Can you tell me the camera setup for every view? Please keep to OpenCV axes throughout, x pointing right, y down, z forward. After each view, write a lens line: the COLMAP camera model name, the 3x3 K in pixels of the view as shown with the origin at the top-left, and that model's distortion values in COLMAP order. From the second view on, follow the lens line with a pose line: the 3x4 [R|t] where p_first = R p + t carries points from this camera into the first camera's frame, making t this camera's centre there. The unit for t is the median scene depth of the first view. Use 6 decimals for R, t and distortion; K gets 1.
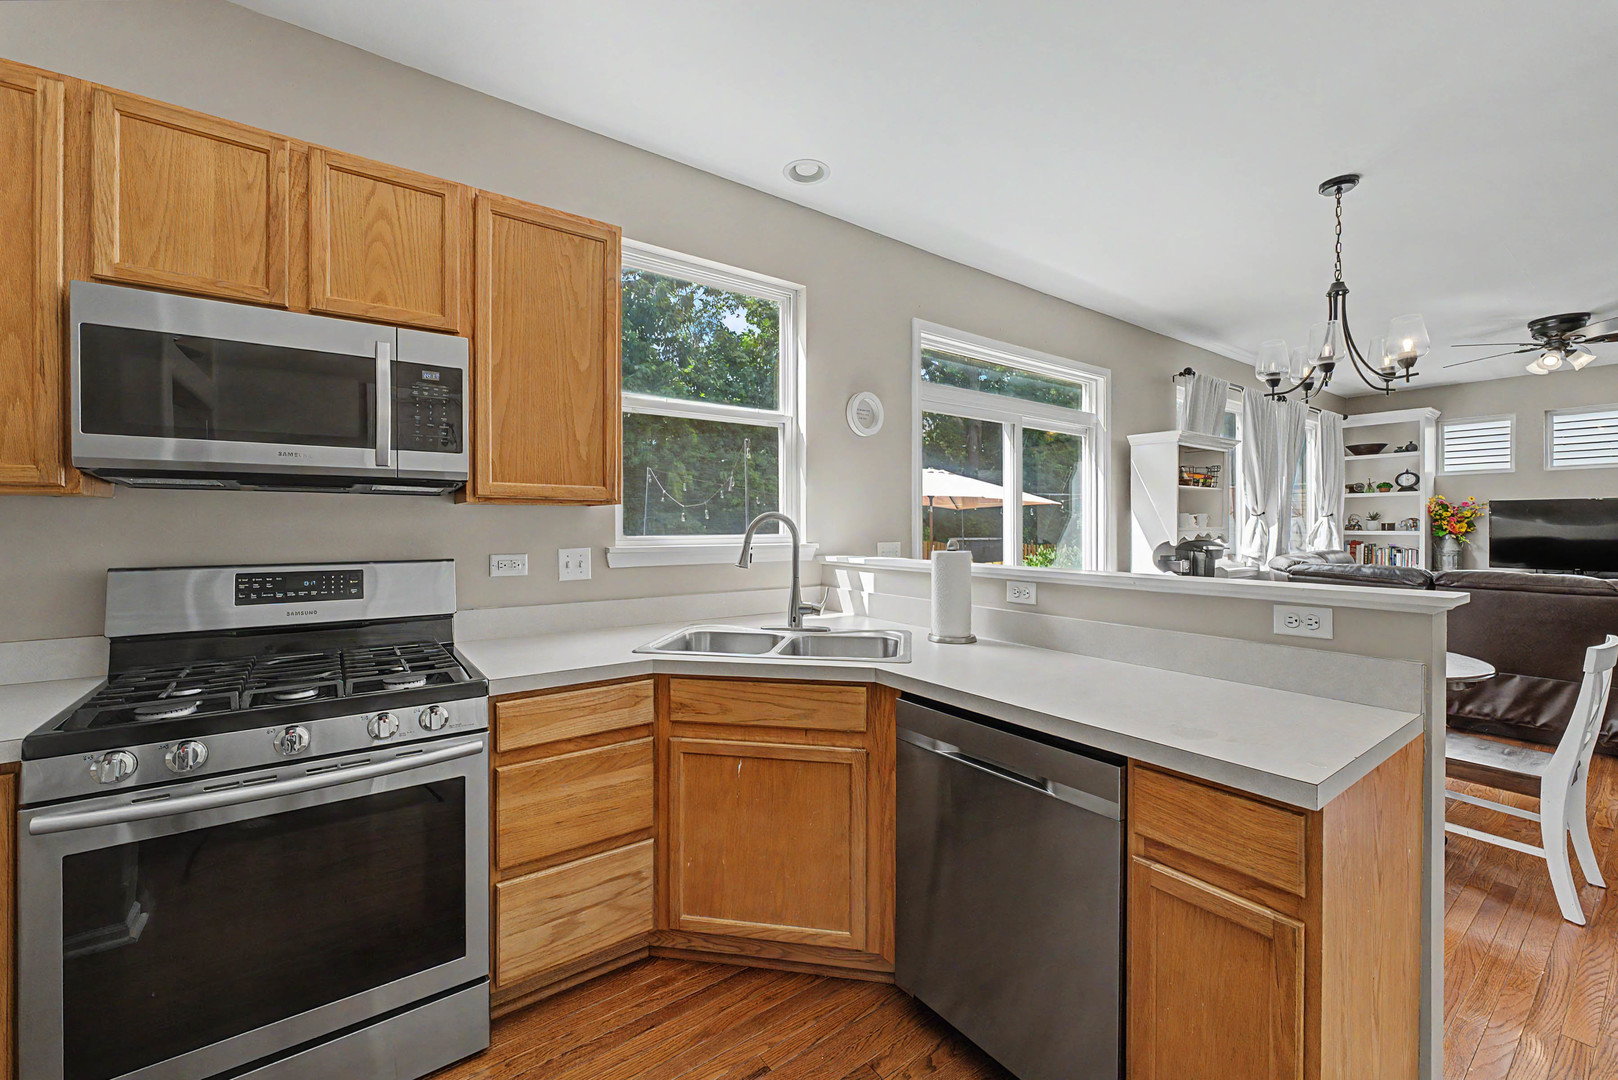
lens RADIAL K [[646.6, 0, 814.3], [0, 646.6, 527.1], [0, 0, 1]] dist [-0.000323, -0.000115]
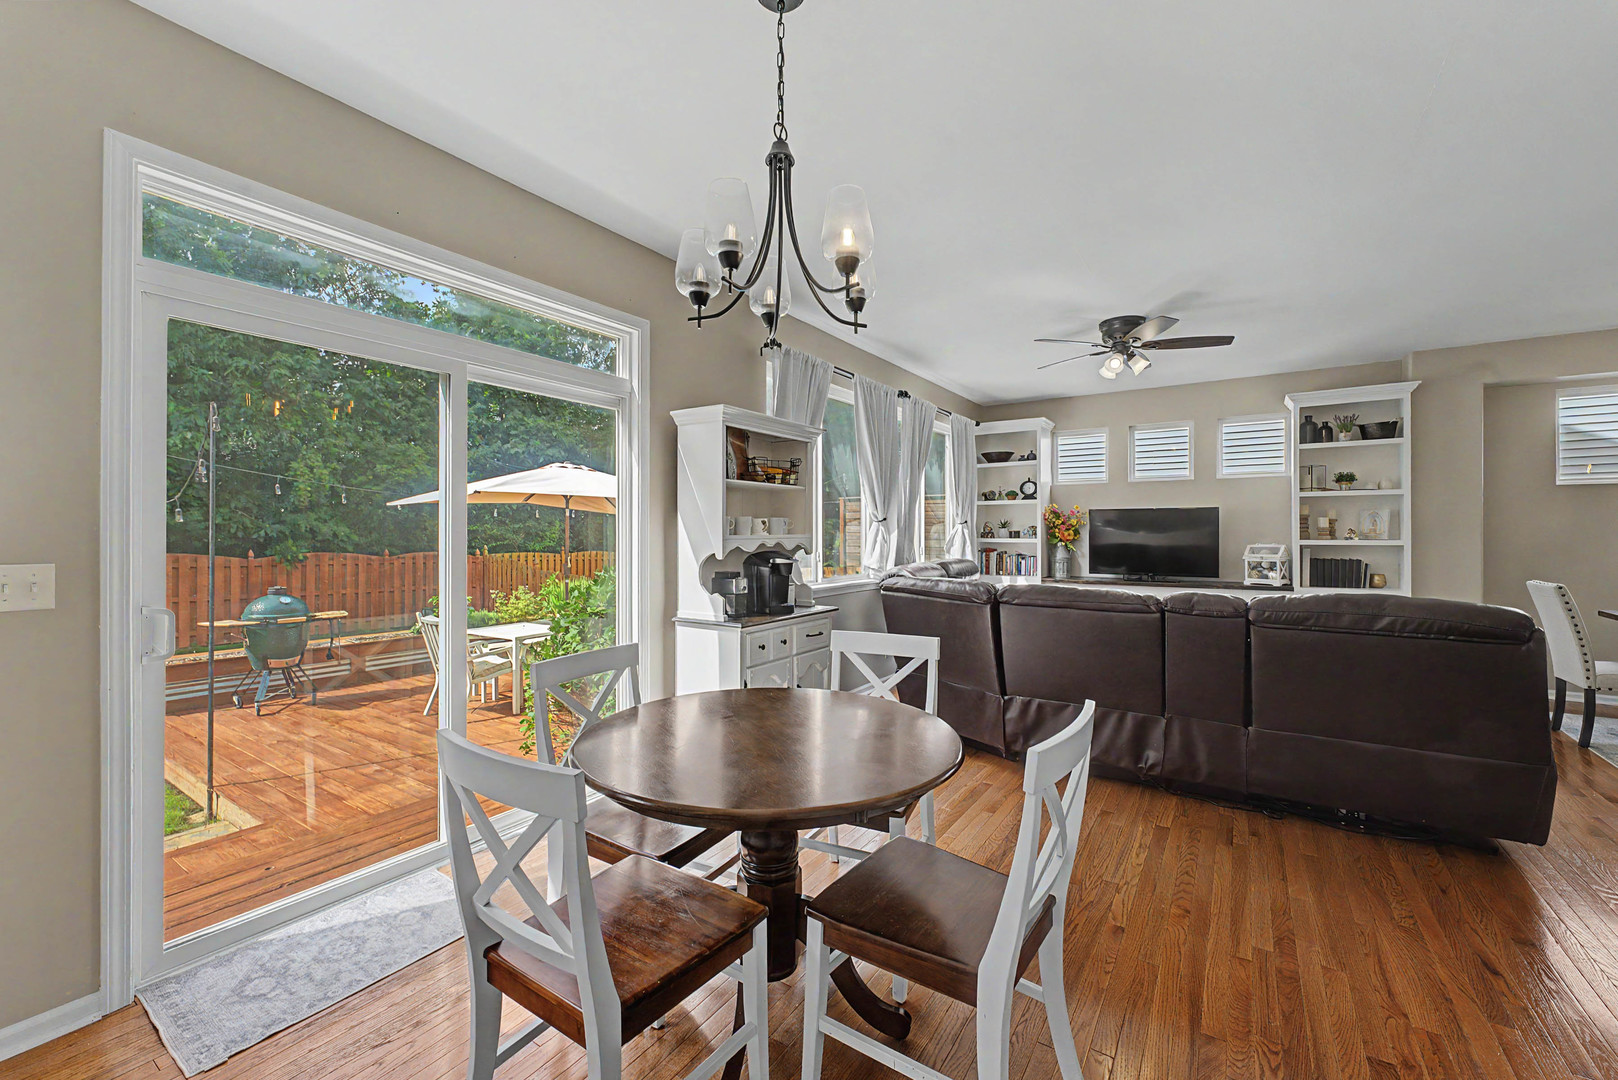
lens RADIAL K [[646.6, 0, 804.3], [0, 646.6, 524.0], [0, 0, 1]] dist [-0.000323, -0.000115]
pose [[0.942864, 0.006050, 0.333124, 0.626497], [-0.000334, 0.999852, -0.017214, 0.002126], [-0.333179, 0.016119, 0.942726, 0.405672]]
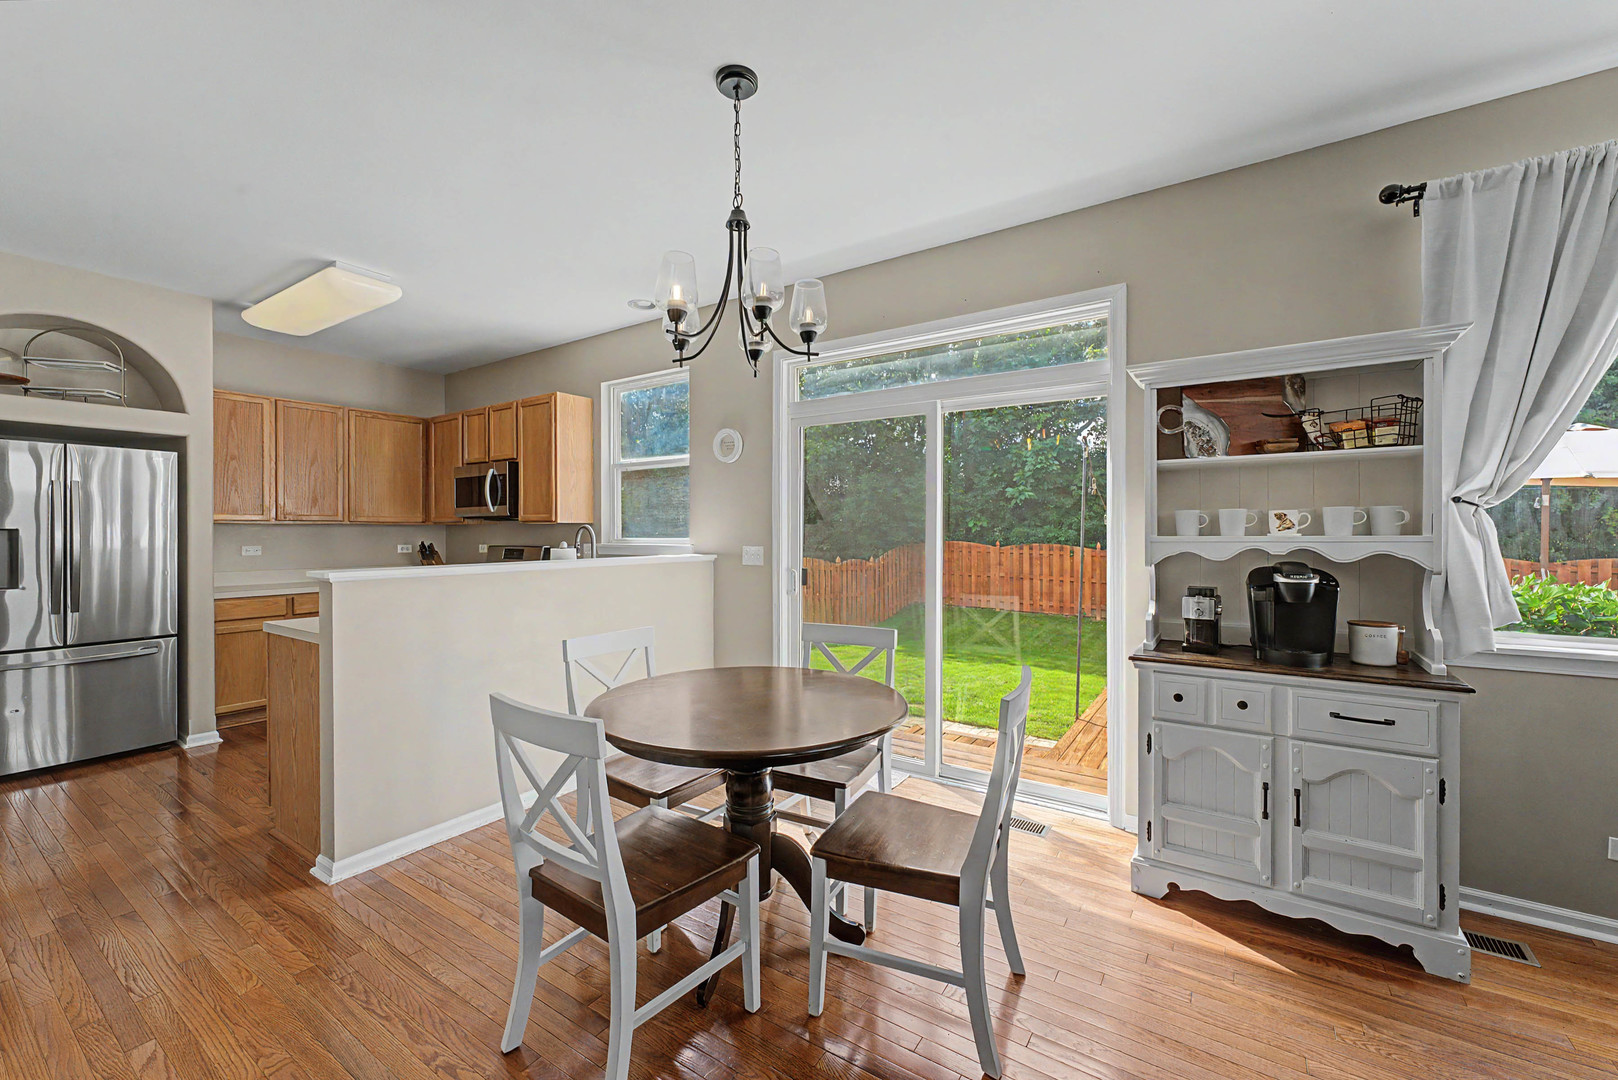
lens RADIAL K [[646.6, 0, 806.0], [0, 646.6, 534.0], [0, 0, 1]] dist [-0.000323, -0.000115]
pose [[0.343855, 0.002495, -0.939019, 1.556960], [-0.001370, 0.999997, 0.002155, -0.002808], [0.939022, 0.000545, 0.343858, 0.819810]]
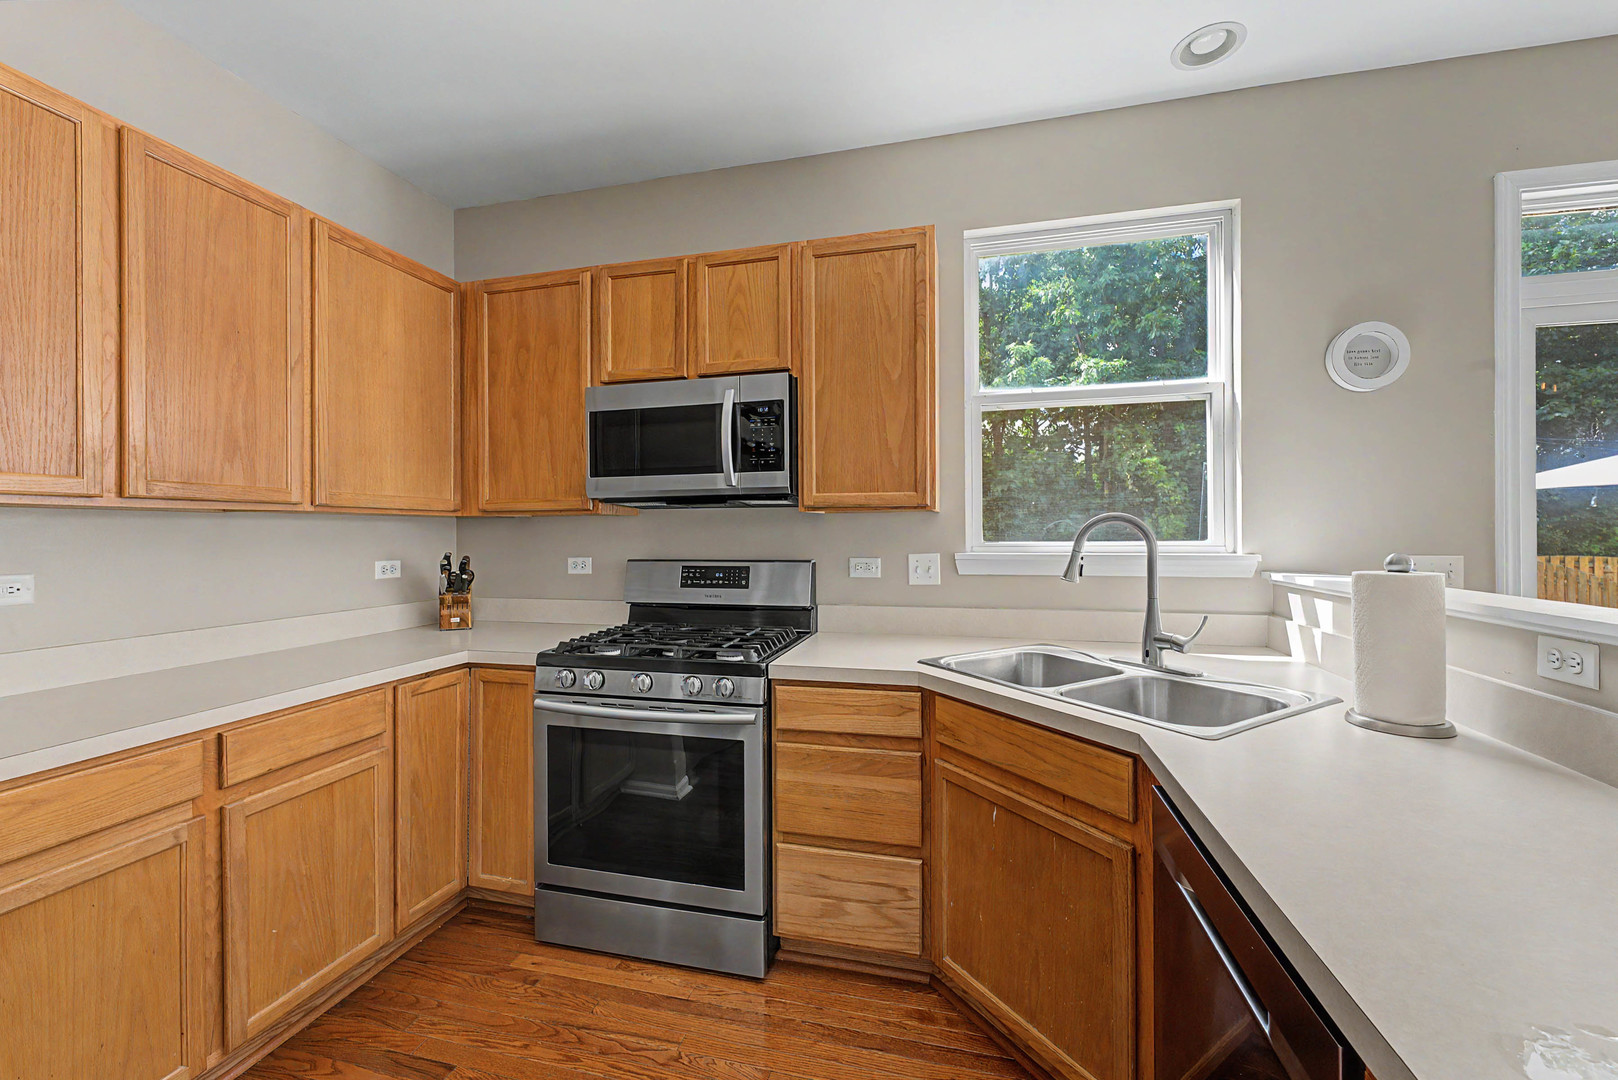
lens RADIAL K [[646.6, 0, 808.0], [0, 646.6, 533.4], [0, 0, 1]] dist [-0.000323, -0.000115]
pose [[0.637634, -0.002677, -0.770335, 0.260616], [0.003420, 0.999994, -0.000644, 0.000829], [0.770332, -0.002224, 0.637639, 0.185078]]
